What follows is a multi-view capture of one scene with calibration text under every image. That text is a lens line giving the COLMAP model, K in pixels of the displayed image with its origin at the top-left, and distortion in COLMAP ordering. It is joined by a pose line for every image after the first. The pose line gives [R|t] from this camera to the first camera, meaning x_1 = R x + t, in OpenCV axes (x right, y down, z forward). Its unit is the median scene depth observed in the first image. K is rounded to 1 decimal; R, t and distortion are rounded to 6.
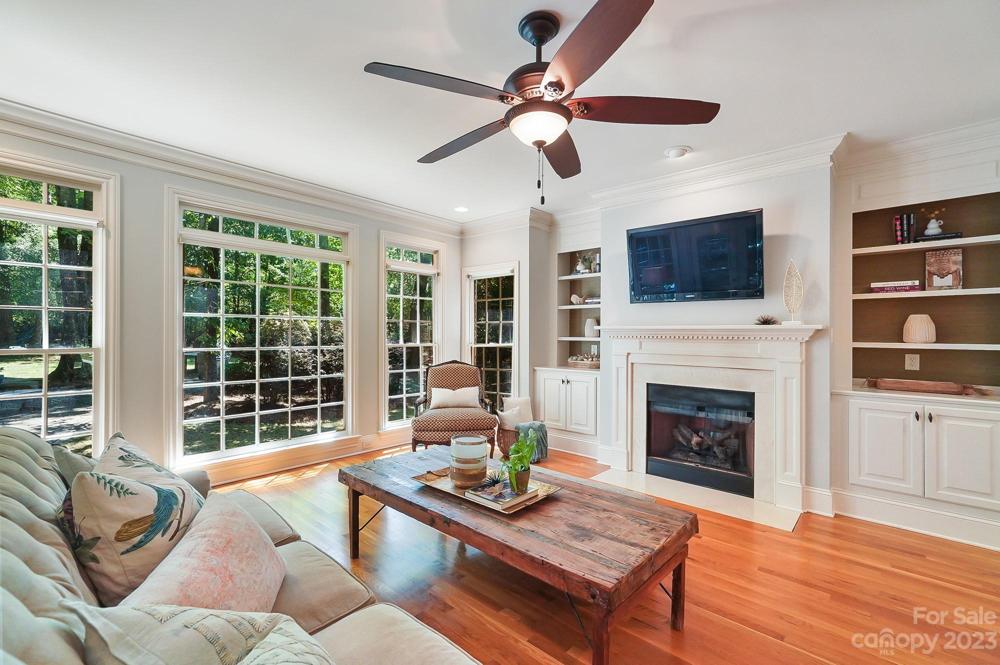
lens RADIAL K [[430.8, 0, 501.2], [0, 430.8, 335.8], [0, 0, 1]] dist [0.002958, 0.001348]
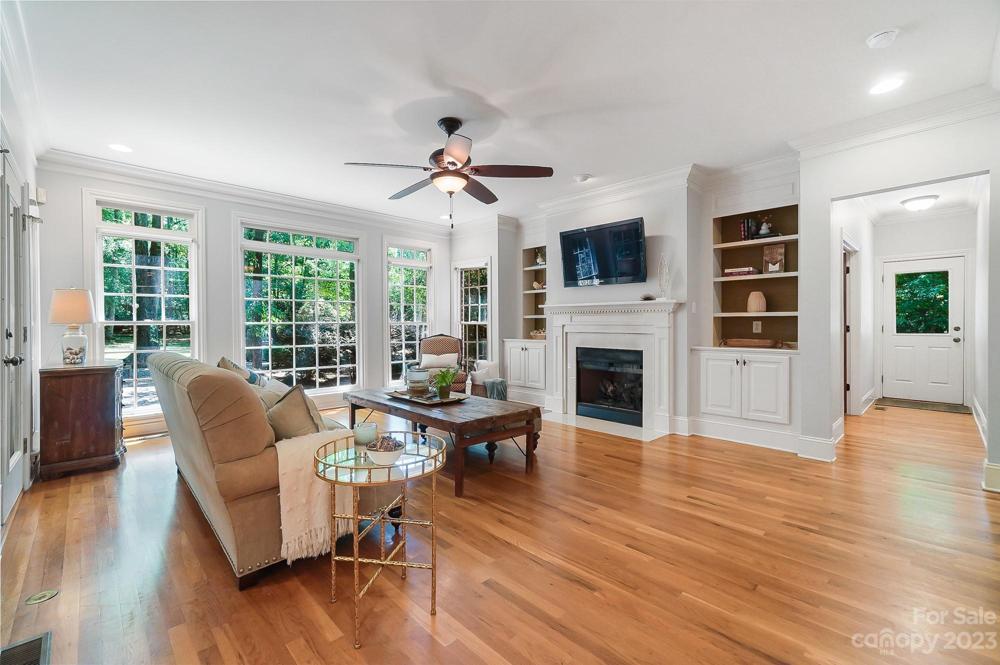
lens RADIAL K [[430.8, 0, 501.6], [0, 430.8, 329.9], [0, 0, 1]] dist [0.002958, 0.001348]
pose [[0.997606, -0.008343, -0.068646, 0.211467], [0.009082, 0.999904, 0.010456, 0.042596], [0.068552, -0.011054, 0.997586, -0.363900]]
